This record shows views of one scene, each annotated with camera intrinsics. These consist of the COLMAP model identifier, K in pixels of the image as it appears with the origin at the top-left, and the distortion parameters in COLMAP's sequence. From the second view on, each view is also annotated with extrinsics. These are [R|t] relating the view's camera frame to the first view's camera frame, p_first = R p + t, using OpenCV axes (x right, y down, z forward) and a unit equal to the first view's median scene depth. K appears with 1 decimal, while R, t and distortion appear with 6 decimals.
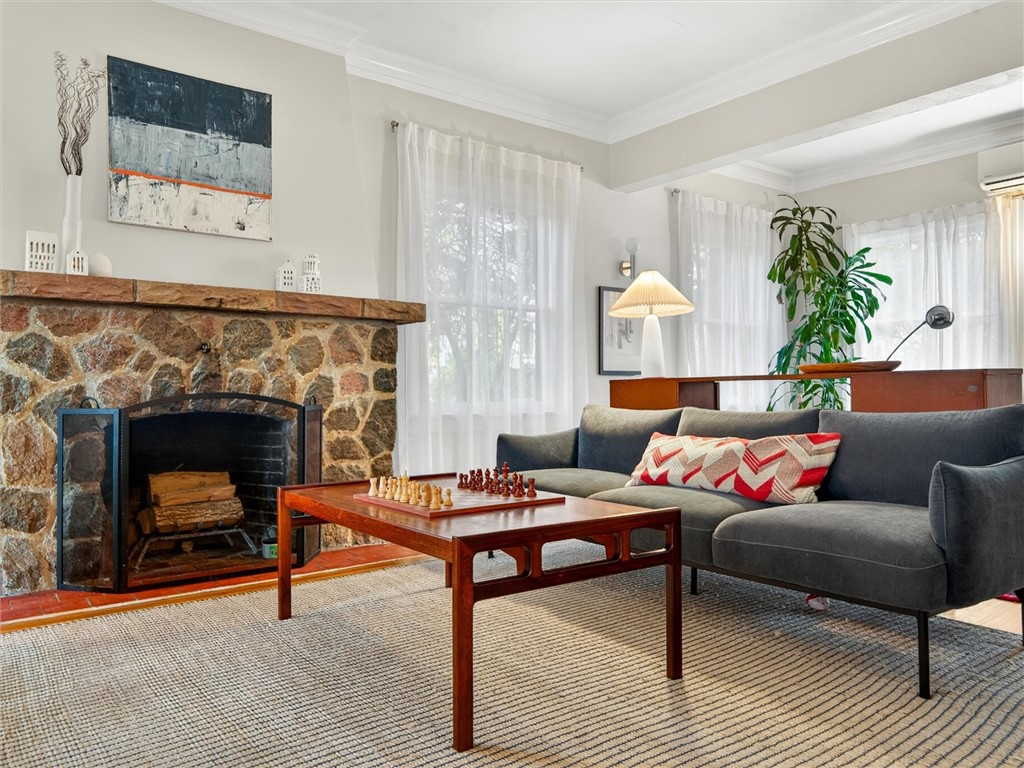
lens RADIAL K [[750.9, 0, 521.7], [0, 750.9, 380.6], [0, 0, 1]] dist [0.010580, -0.024952]
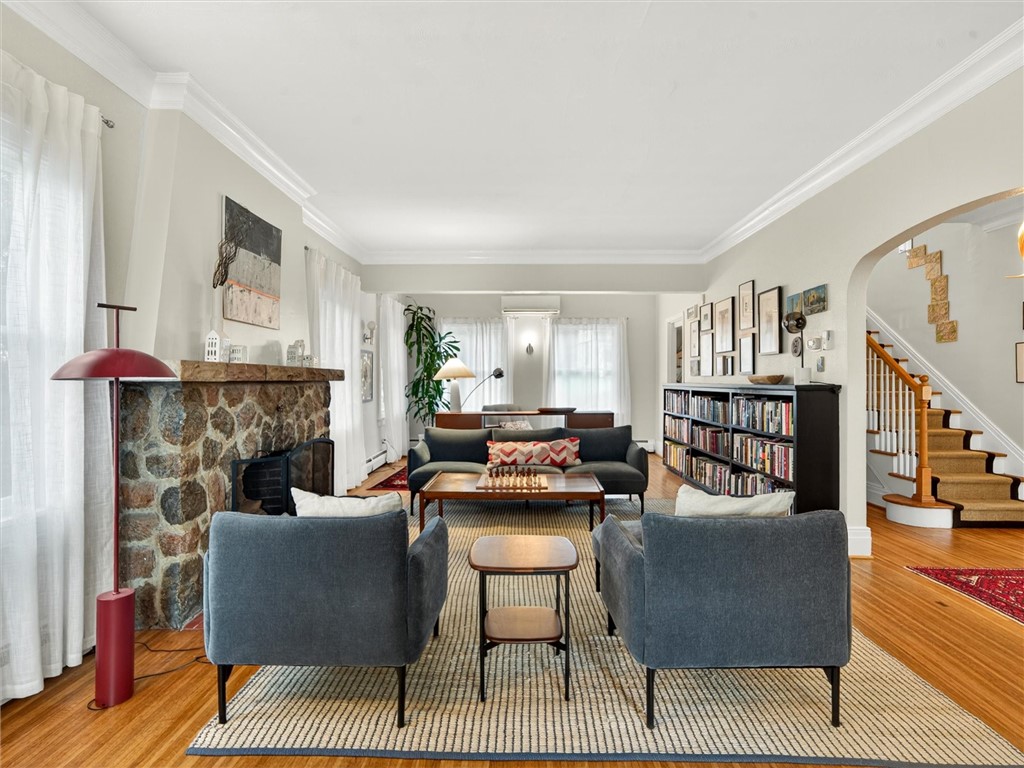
lens RADIAL K [[538.5, 0, 515.2], [0, 538.5, 375.3], [0, 0, 1]] dist [-0.004619, -0.001638]
pose [[0.626957, 0.012661, 0.778951, -0.929312], [-0.014246, 0.999887, -0.004785, -0.106364], [-0.778924, -0.008097, 0.627067, -0.016569]]
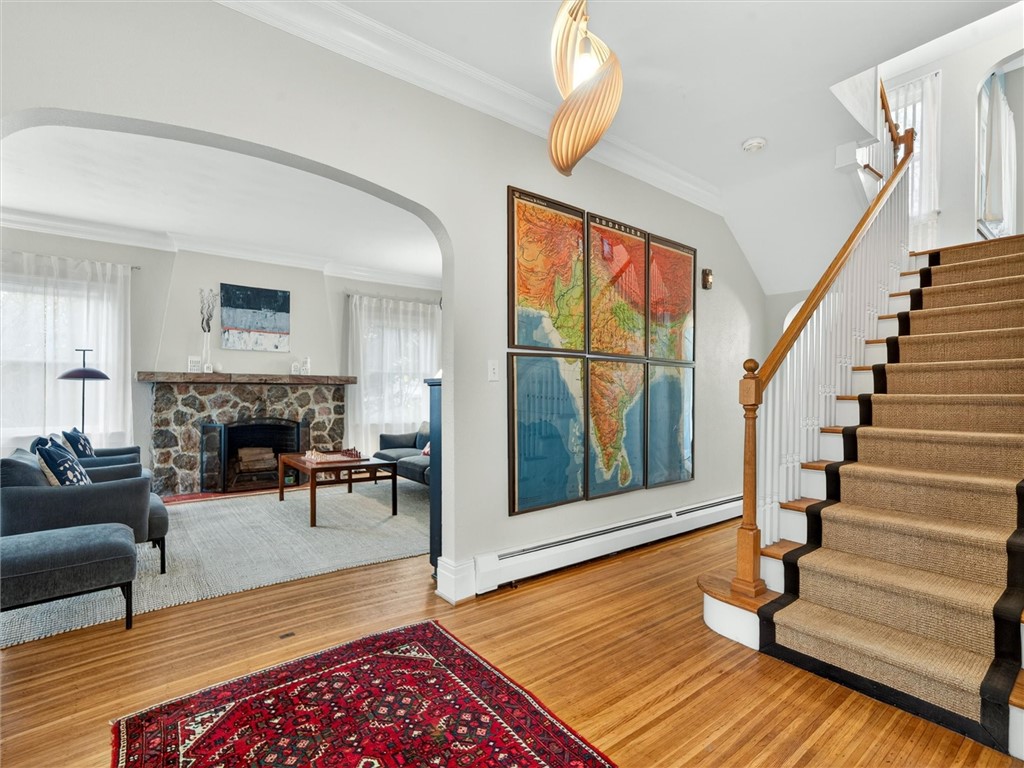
lens RADIAL K [[499.6, 0, 500.9], [0, 499.6, 393.5], [0, 0, 1]] dist [0.004012, 0.001739]
pose [[0.999892, 0.008190, -0.012241, 0.394632], [-0.008016, 0.999867, 0.014202, -0.088798], [0.012356, -0.014102, 0.999824, -0.641792]]
